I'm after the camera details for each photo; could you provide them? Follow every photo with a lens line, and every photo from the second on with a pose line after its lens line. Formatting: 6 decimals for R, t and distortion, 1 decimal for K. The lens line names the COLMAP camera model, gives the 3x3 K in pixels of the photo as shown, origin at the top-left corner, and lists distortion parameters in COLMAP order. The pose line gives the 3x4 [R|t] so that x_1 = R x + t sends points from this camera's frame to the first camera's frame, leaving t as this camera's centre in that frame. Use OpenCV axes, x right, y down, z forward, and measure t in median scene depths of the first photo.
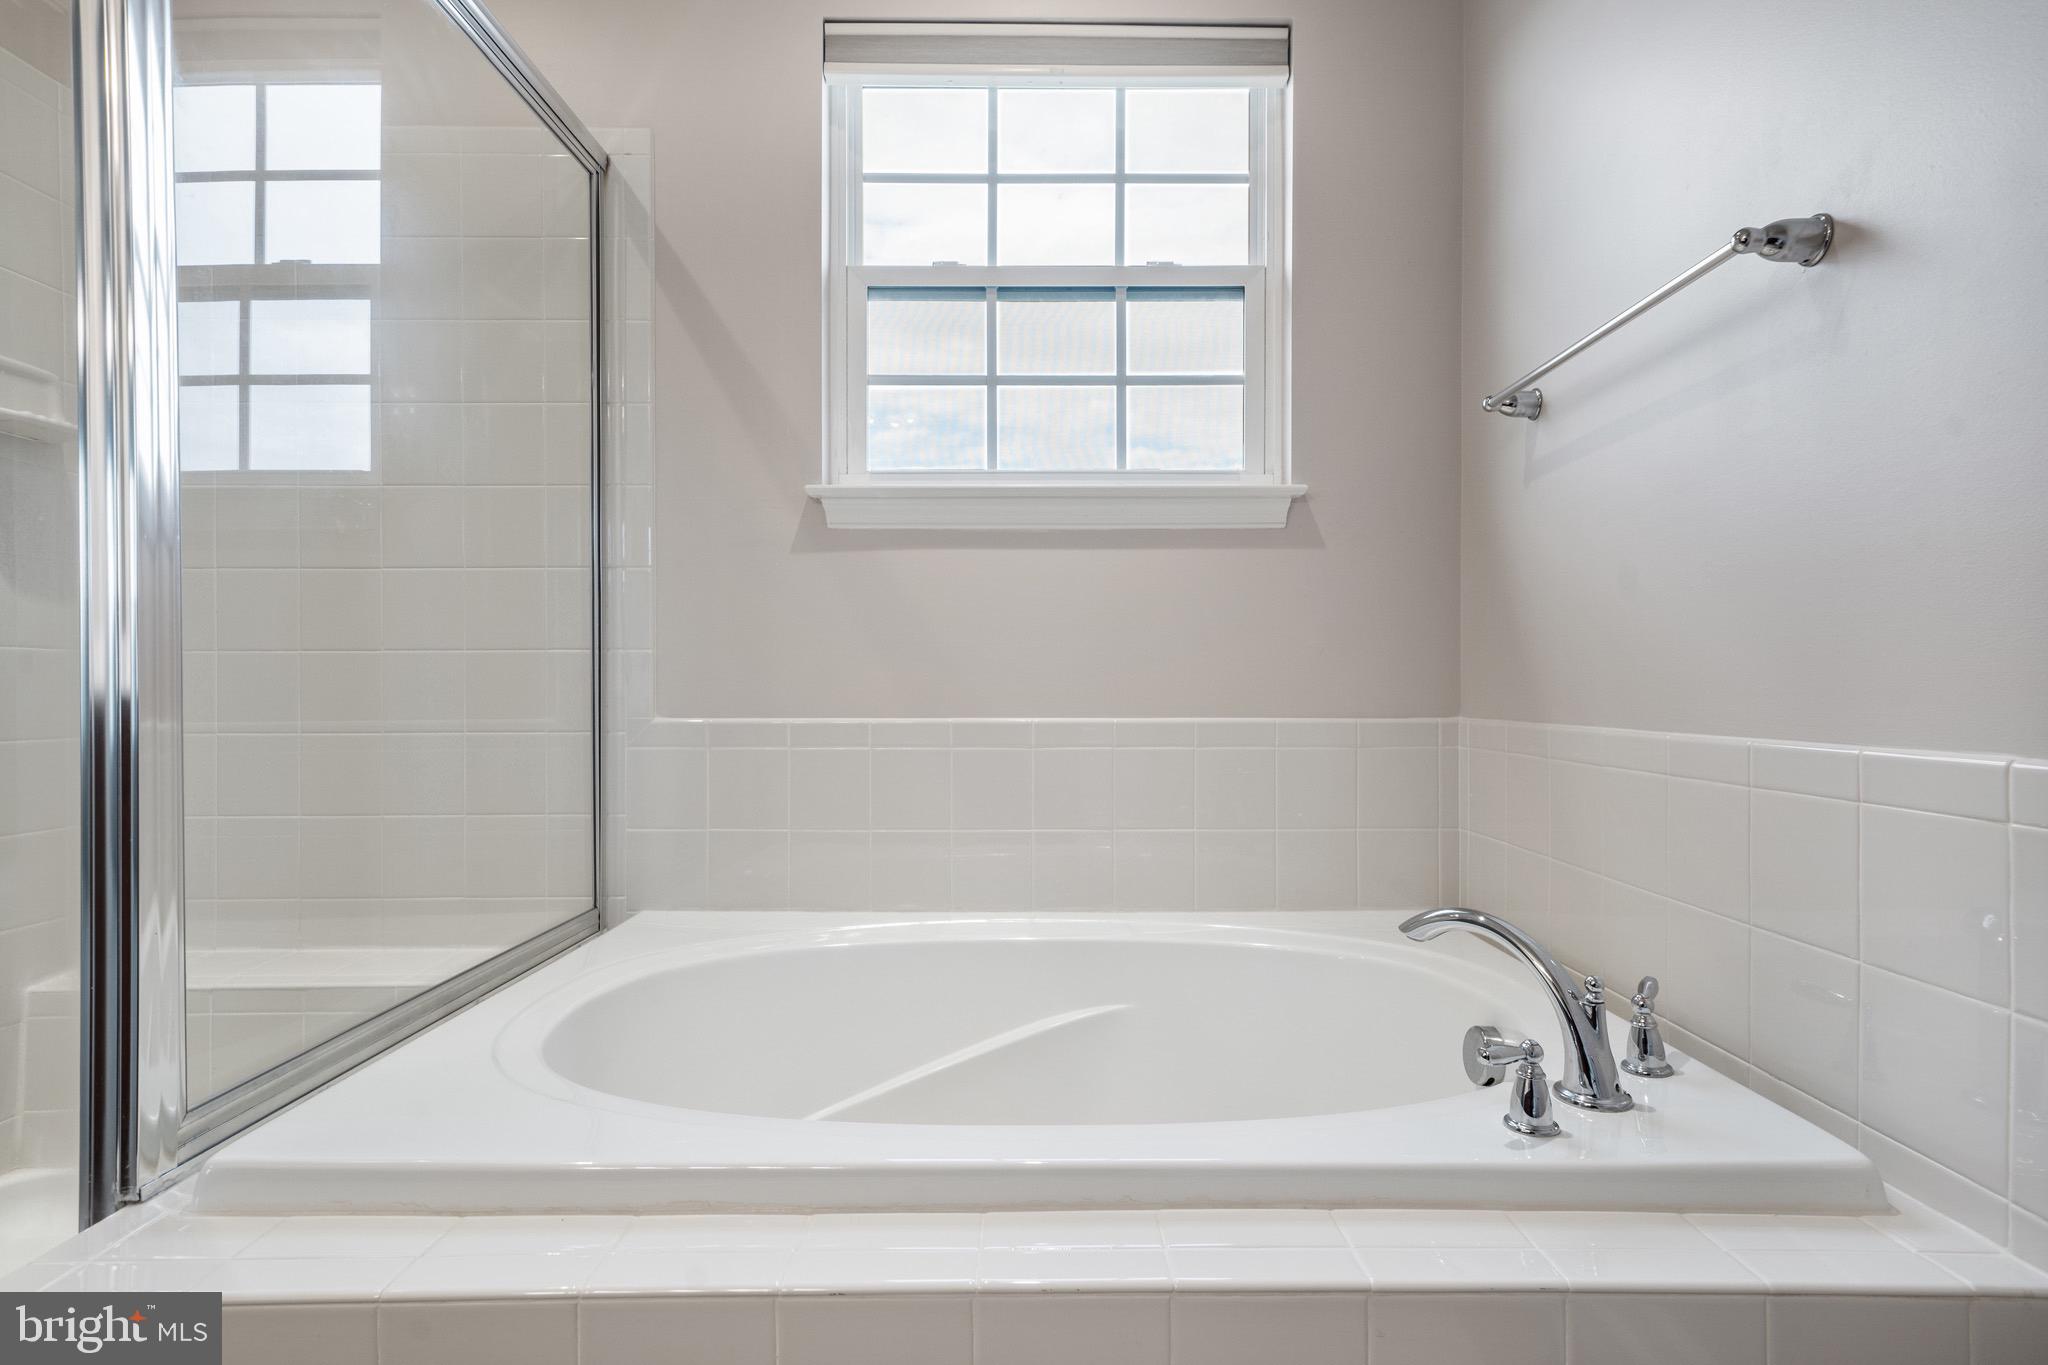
lens RADIAL K [[1027.9, 0, 1057.0], [0, 1027.9, 673.6], [0, 0, 1]] dist [0.007801, -0.000111]
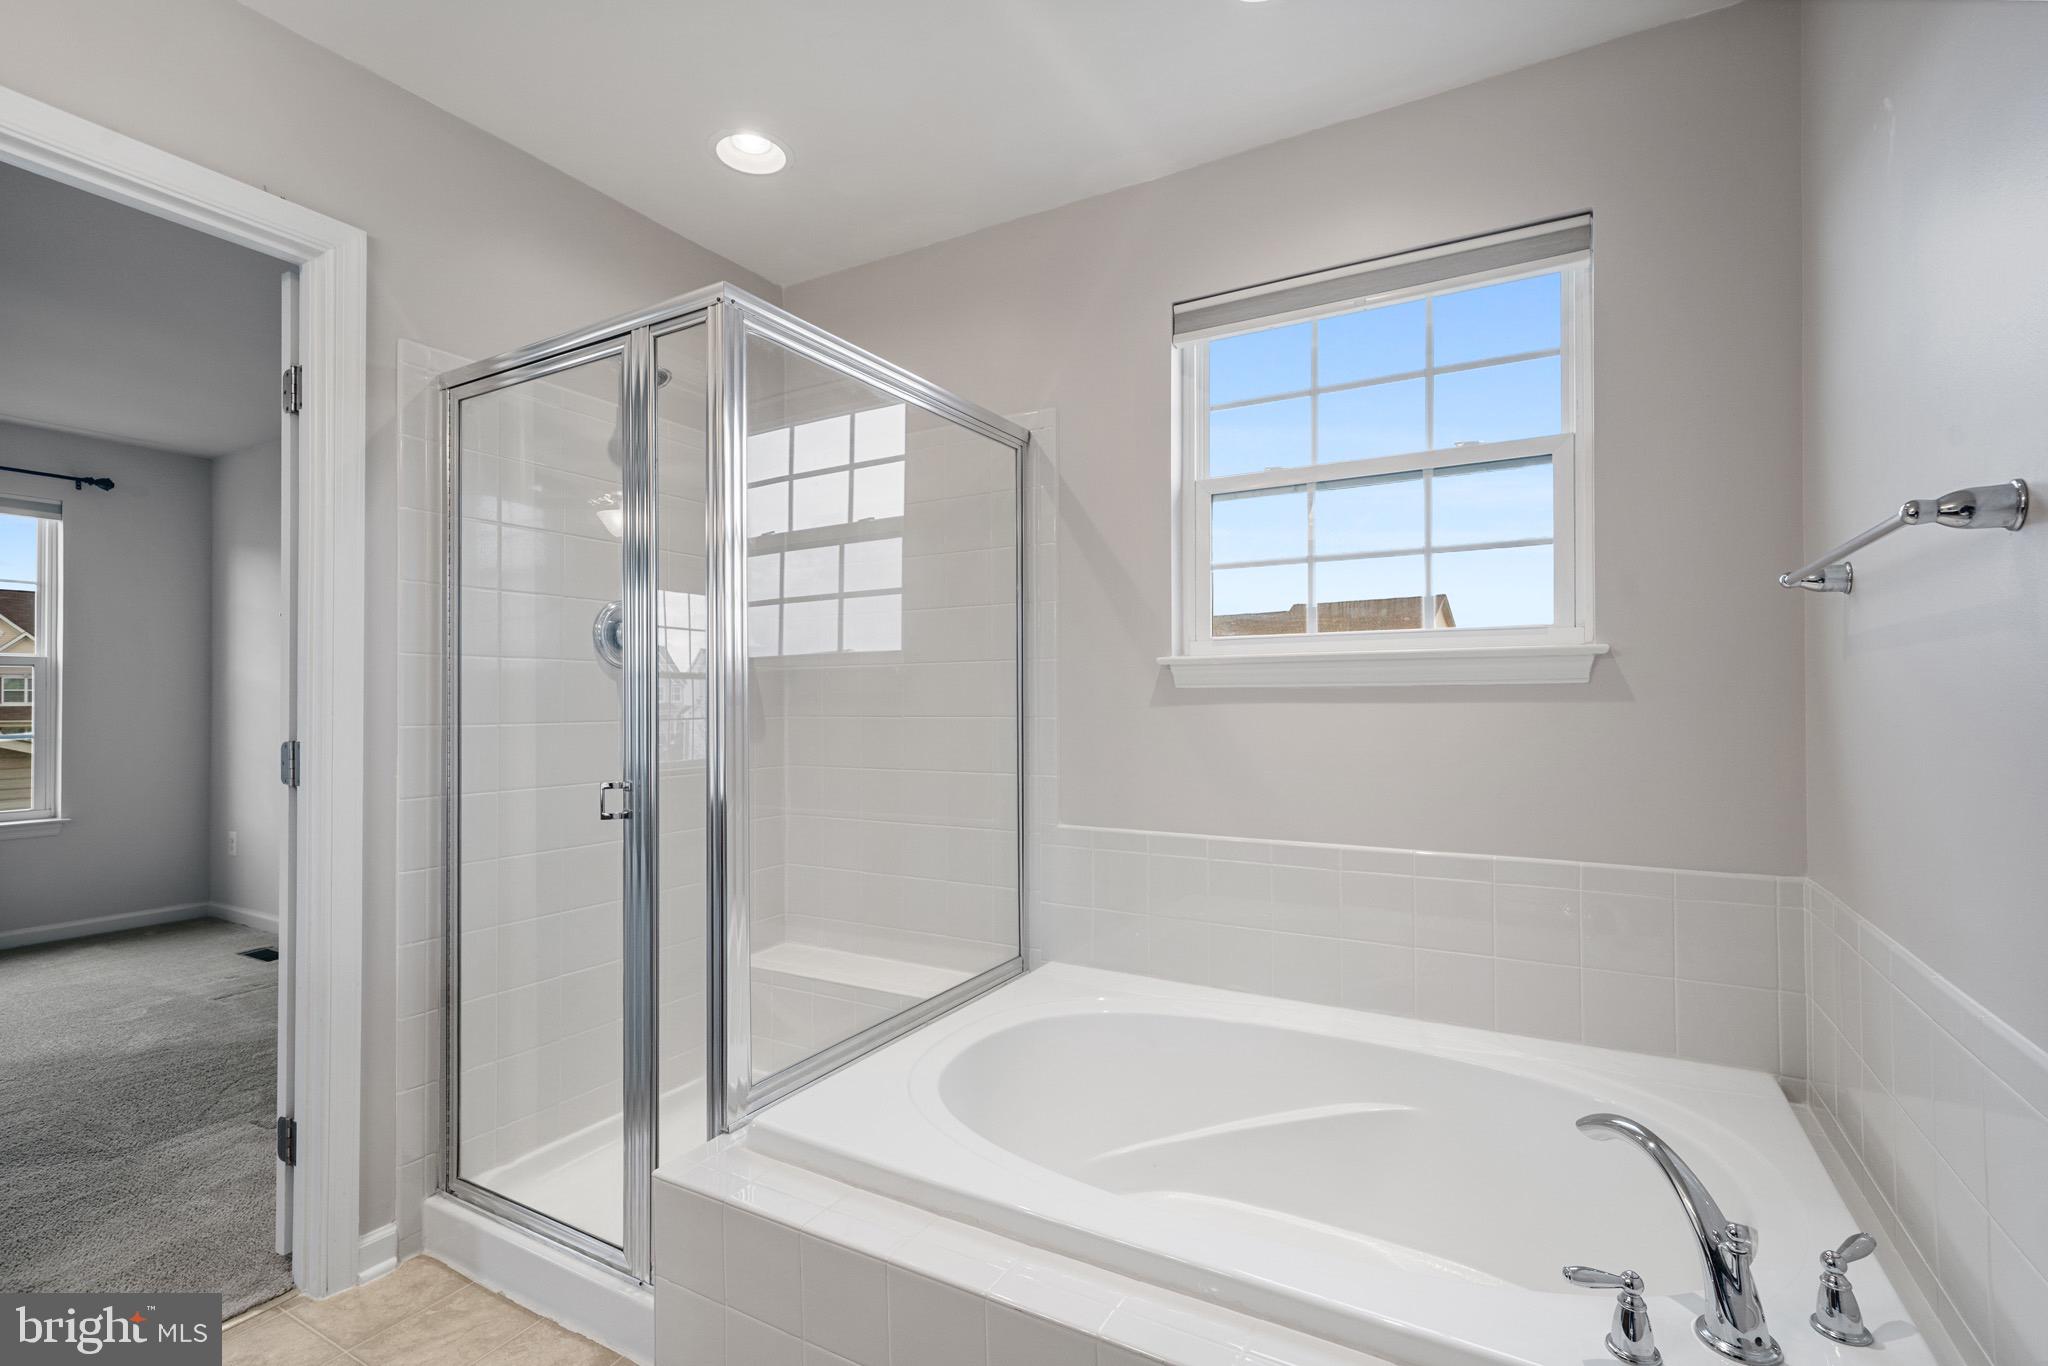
lens RADIAL K [[878.9, 0, 1047.6], [0, 878.9, 710.1], [0, 0, 1]] dist [0.004320, 0.000741]
pose [[0.880521, 0.001592, -0.474005, 0.164252], [-0.004985, 0.999970, -0.005901, -0.107920], [0.473982, 0.007559, 0.880502, -0.058513]]
